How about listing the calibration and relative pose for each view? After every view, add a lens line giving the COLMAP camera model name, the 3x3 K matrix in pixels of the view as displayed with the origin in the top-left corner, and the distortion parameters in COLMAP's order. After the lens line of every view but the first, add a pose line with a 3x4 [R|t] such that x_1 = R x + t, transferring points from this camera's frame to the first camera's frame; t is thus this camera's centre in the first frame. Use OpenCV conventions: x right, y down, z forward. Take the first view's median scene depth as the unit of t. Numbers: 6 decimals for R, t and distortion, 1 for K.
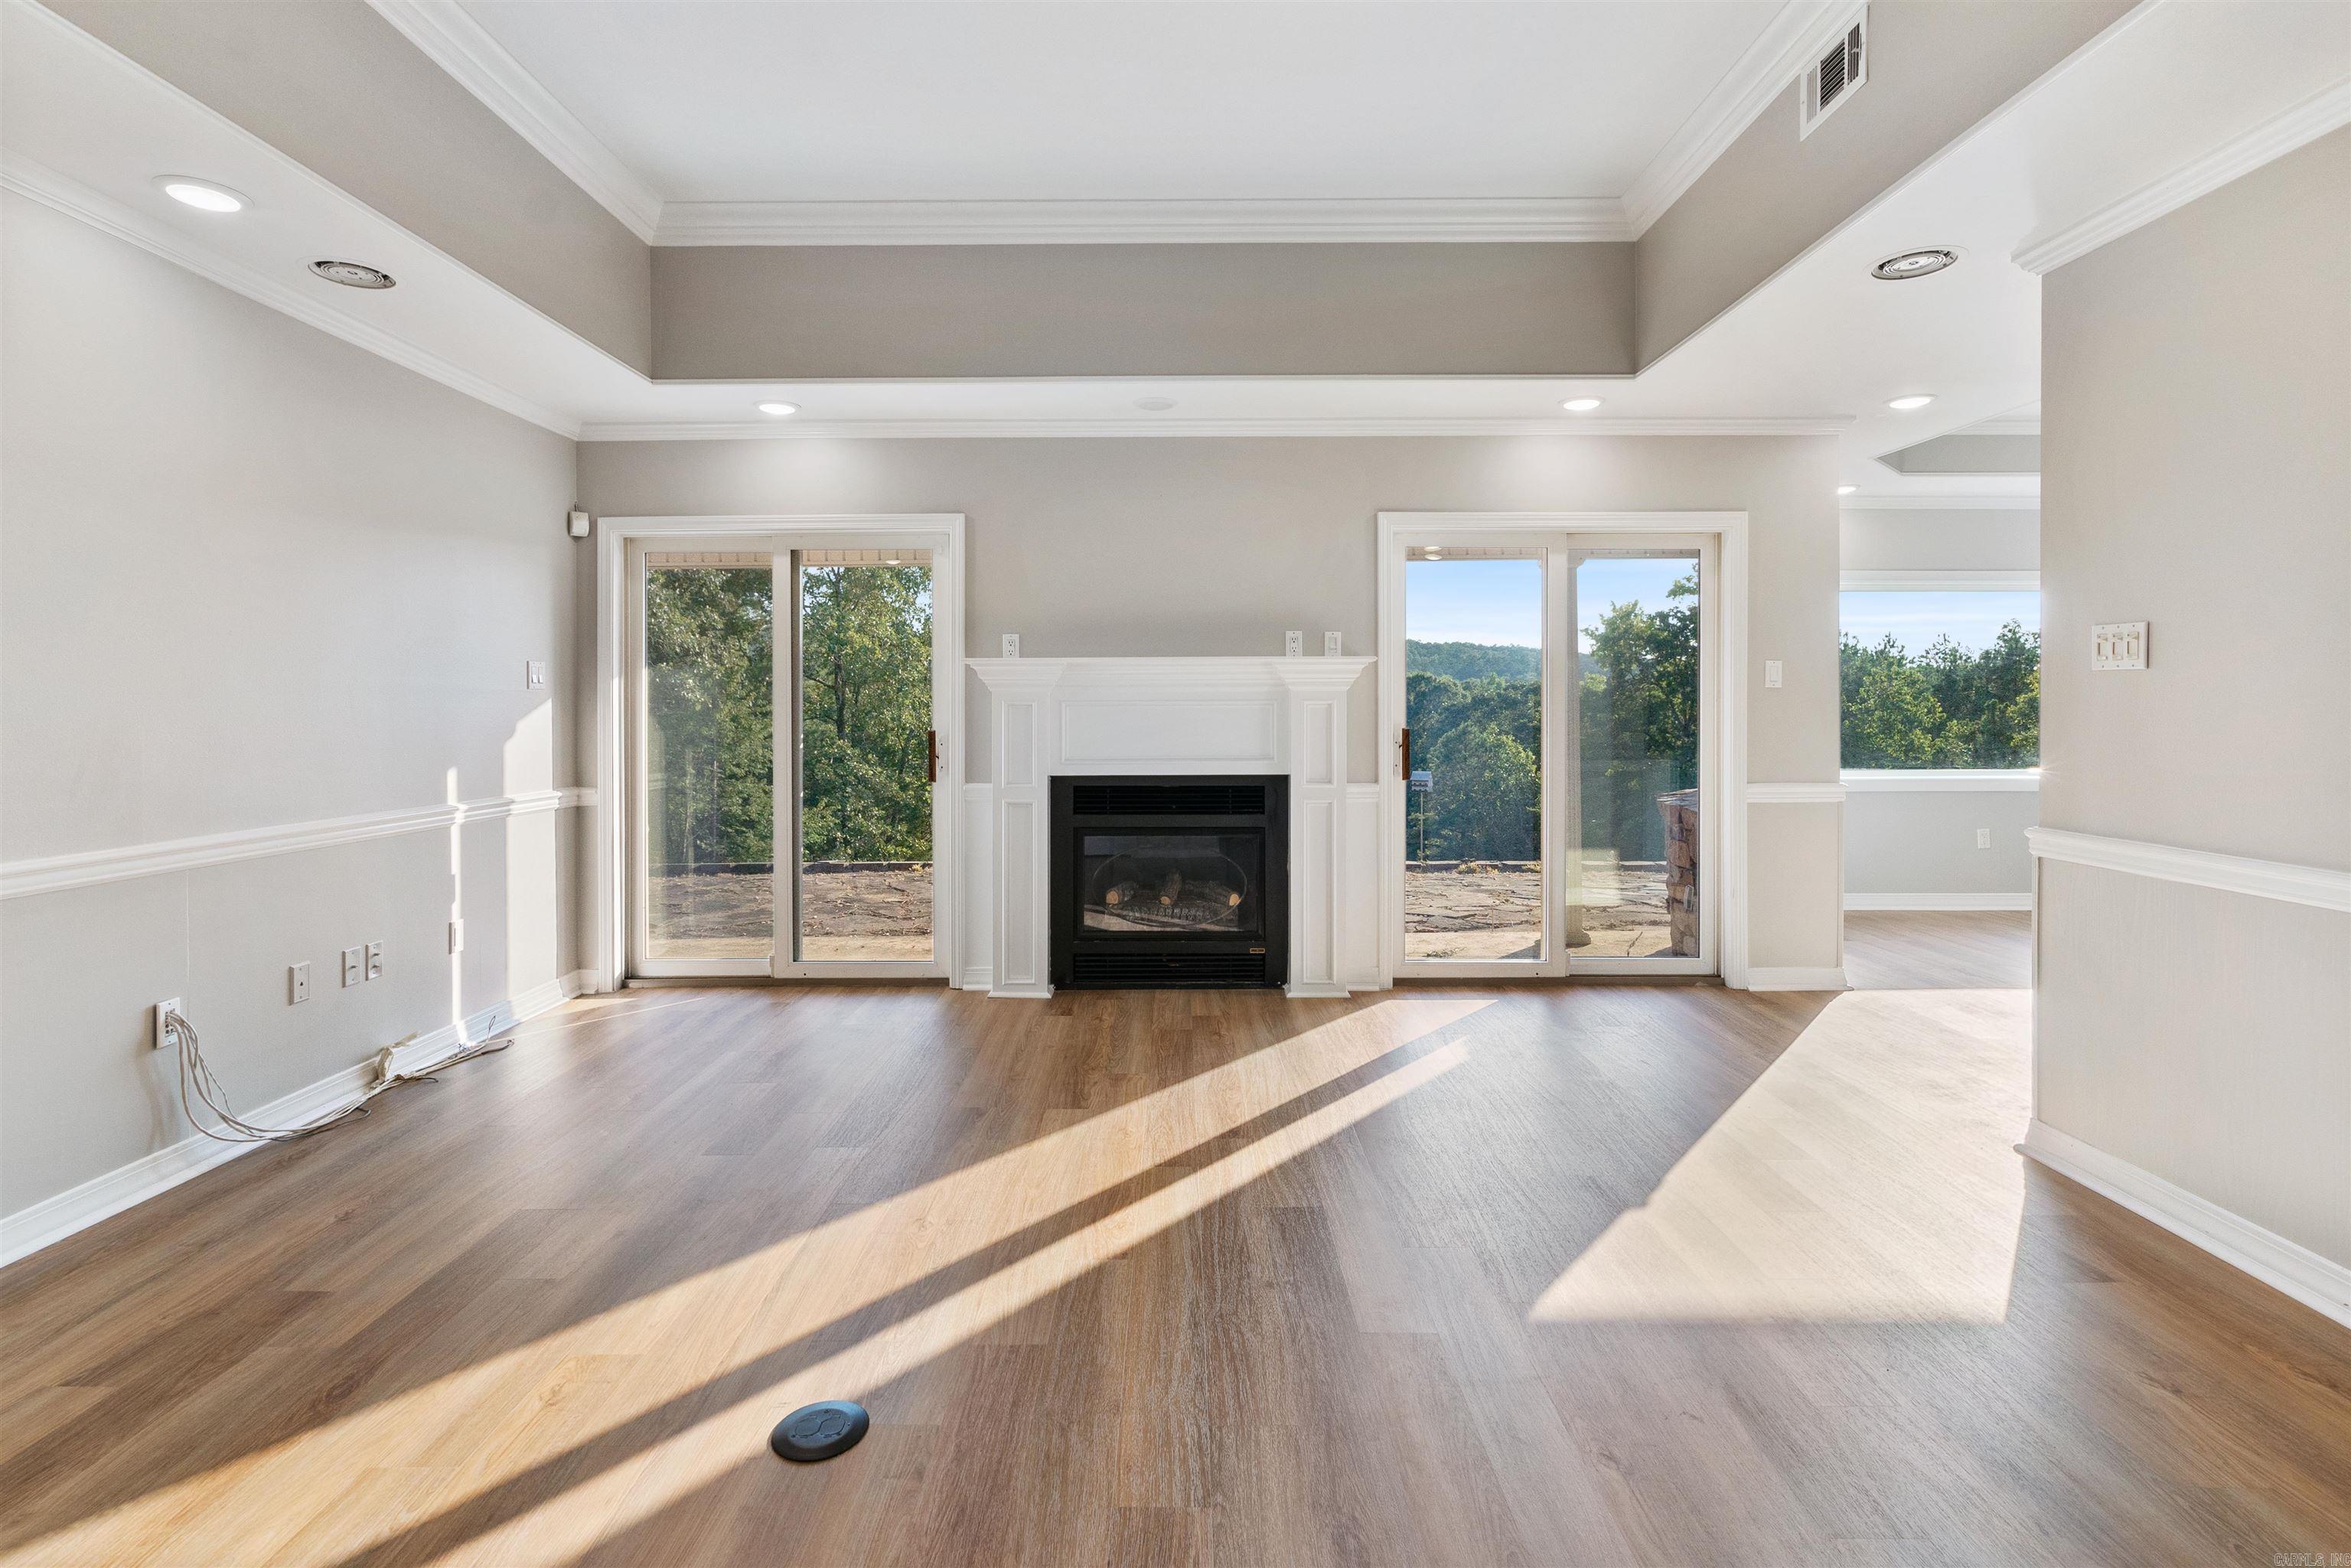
lens RADIAL K [[1118.2, 0, 1170.1], [0, 1118.2, 696.0], [0, 0, 1]] dist [-0.009607, -0.000066]
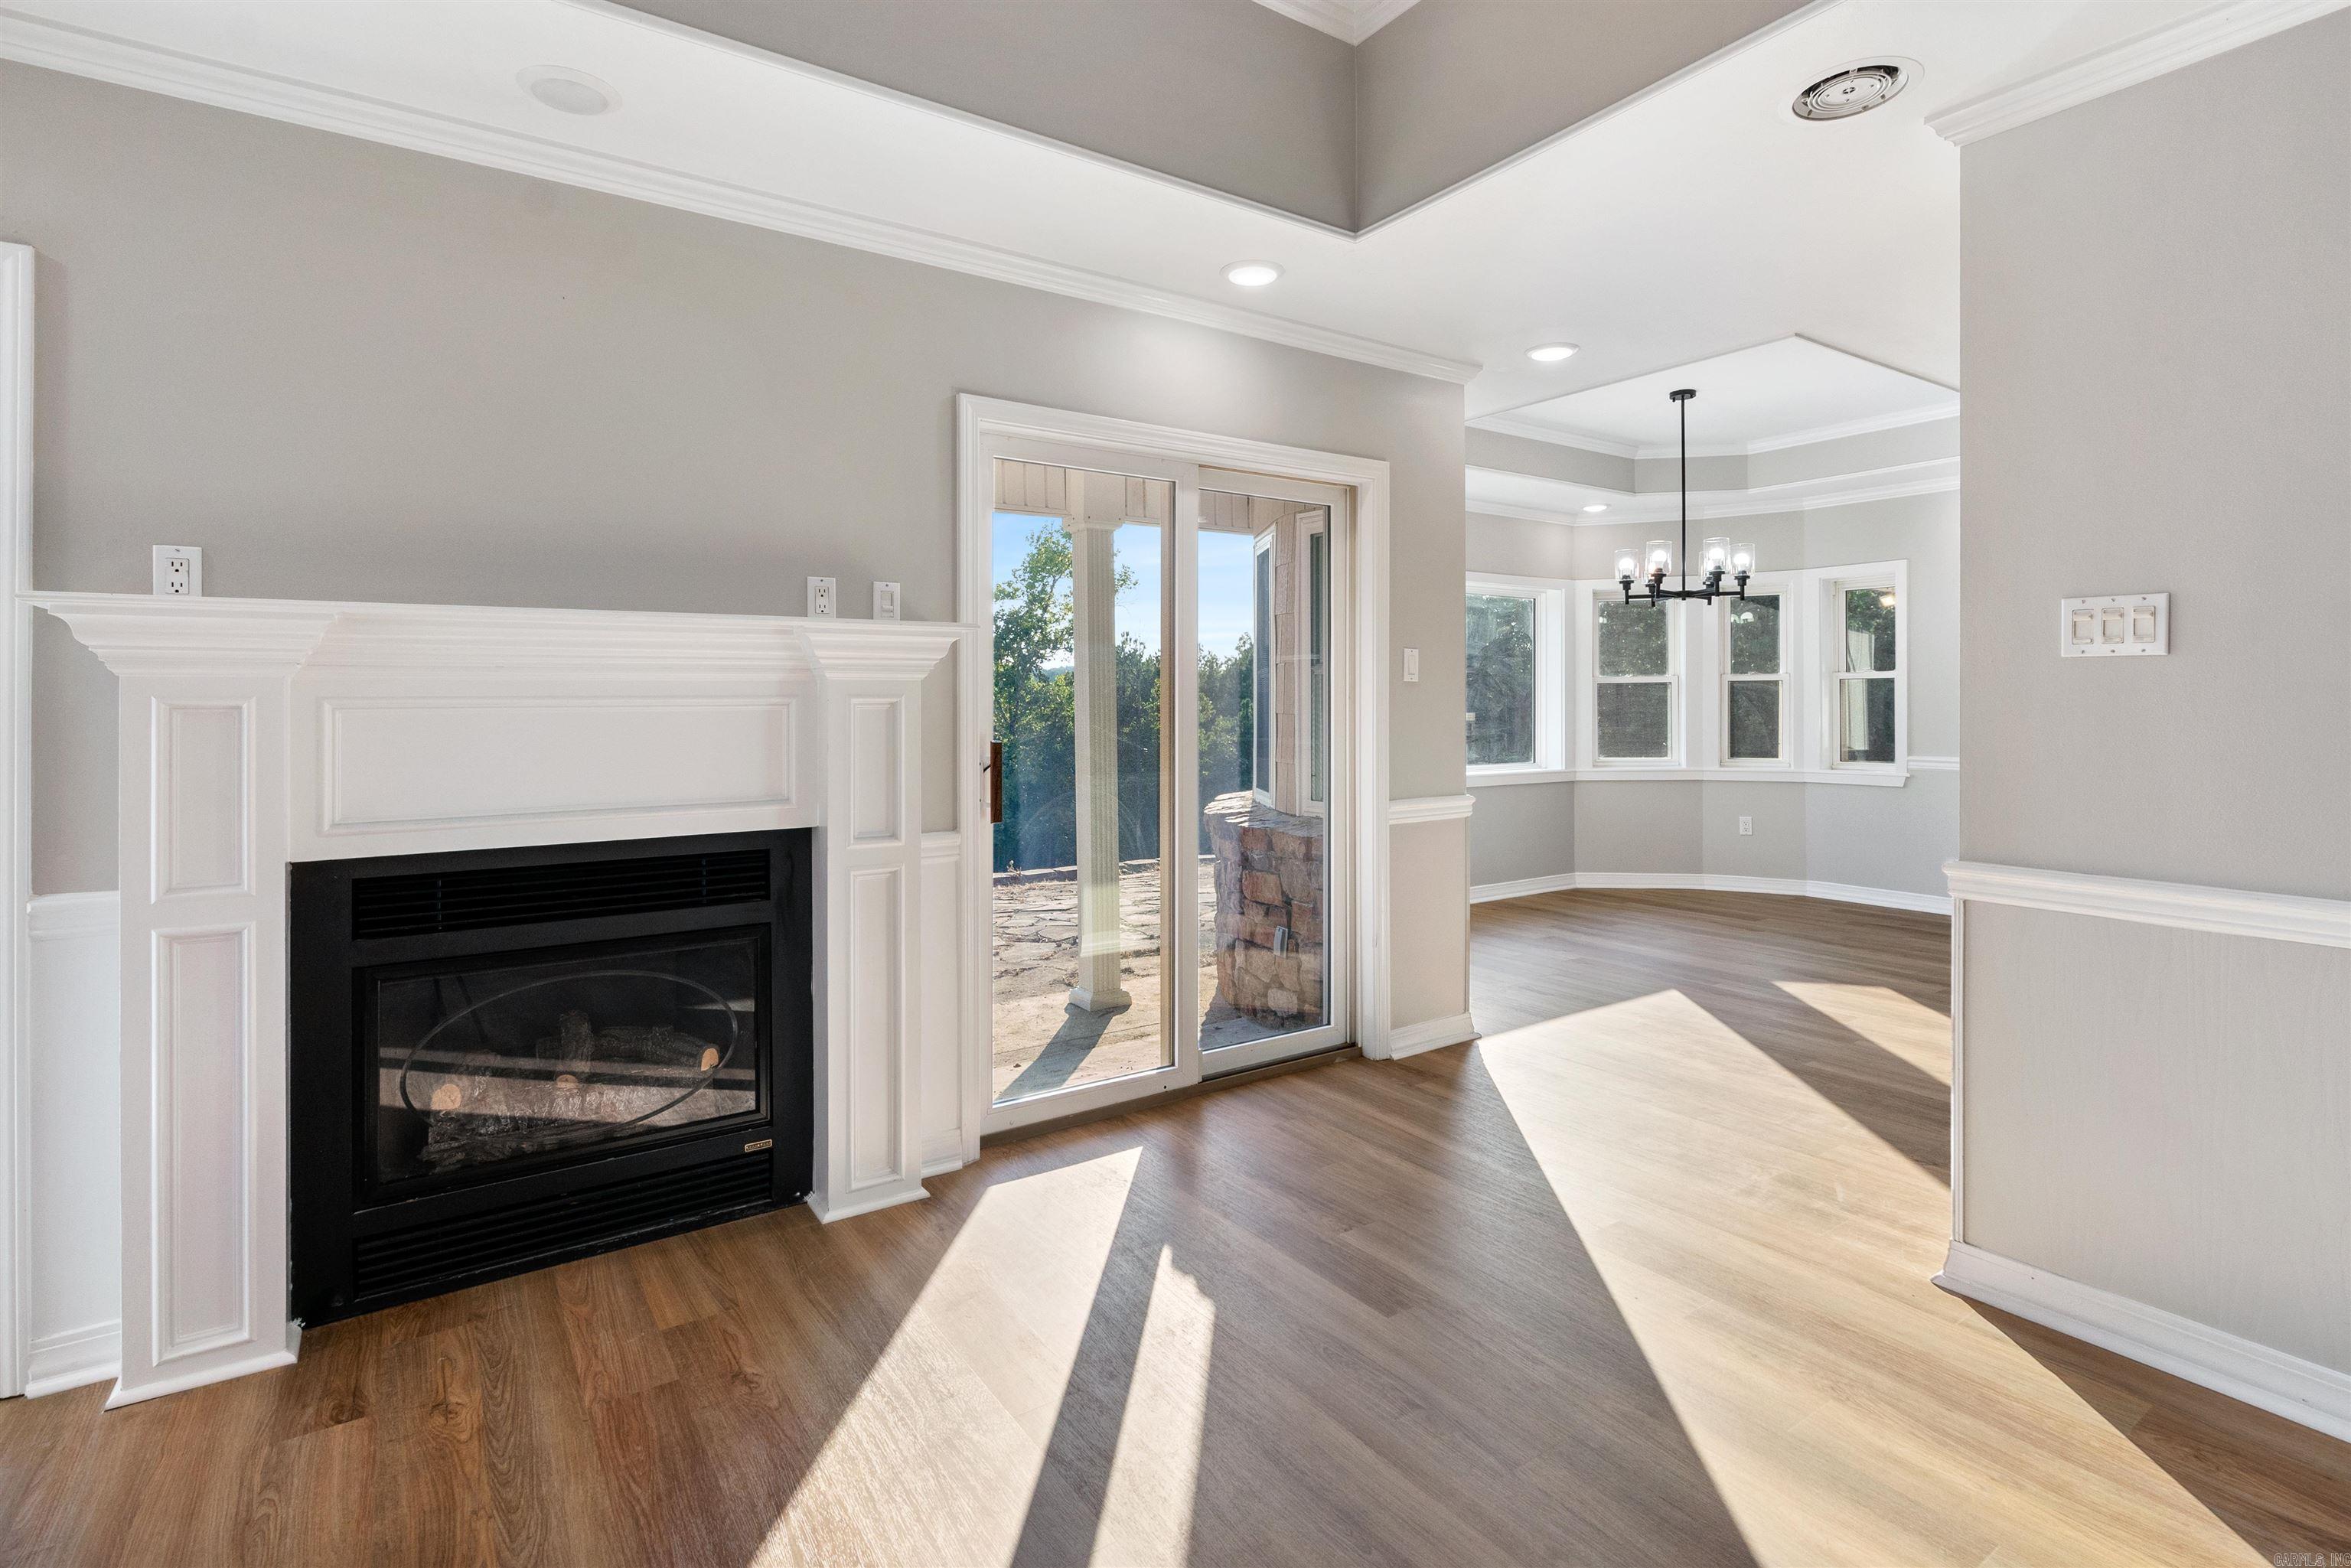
lens RADIAL K [[1118.2, 0, 1170.1], [0, 1118.2, 696.0], [0, 0, 1]] dist [-0.009607, -0.000066]
pose [[0.825682, 0.001455, 0.564134, -0.066887], [-0.001793, 0.999998, 0.000046, 0.003195], [-0.564133, -0.001050, 0.825683, 0.426227]]
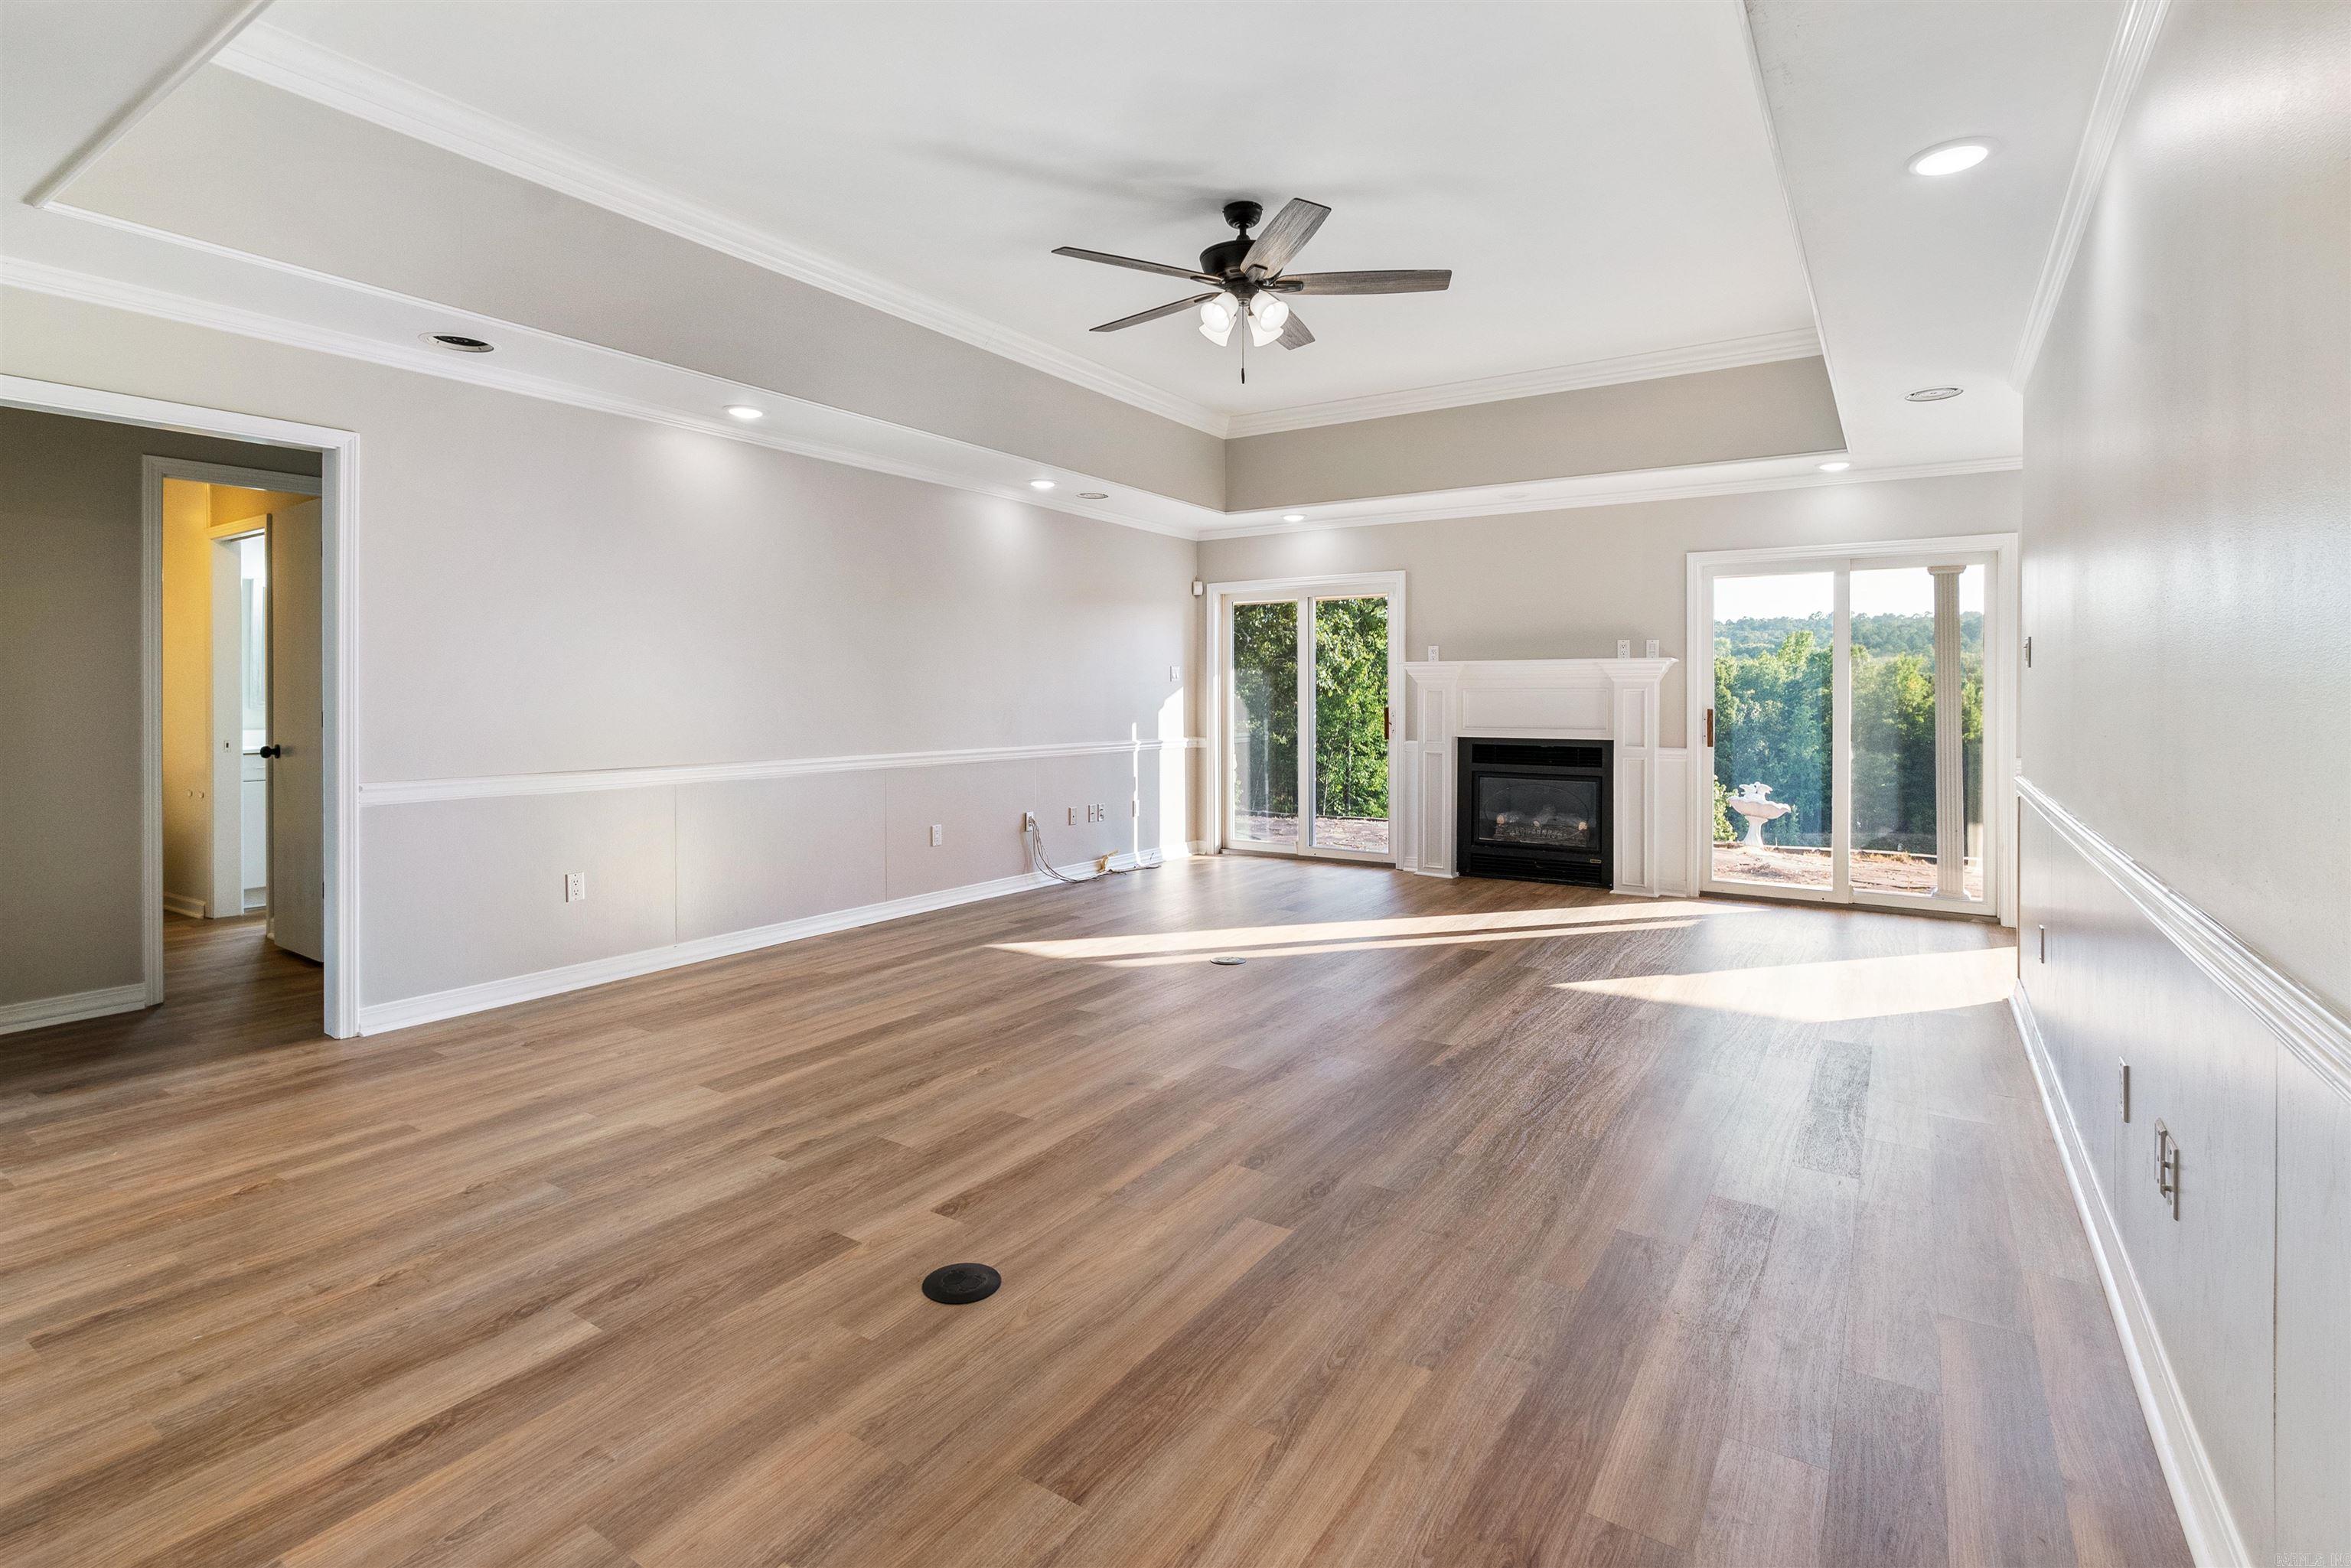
lens RADIAL K [[1118.2, 0, 1170.1], [0, 1118.2, 696.0], [0, 0, 1]] dist [-0.009607, -0.000066]
pose [[0.841833, 0.006533, -0.539698, 0.396883], [-0.000824, 0.999941, 0.010819, -0.002609], [0.539737, -0.008663, 0.841789, -0.525328]]
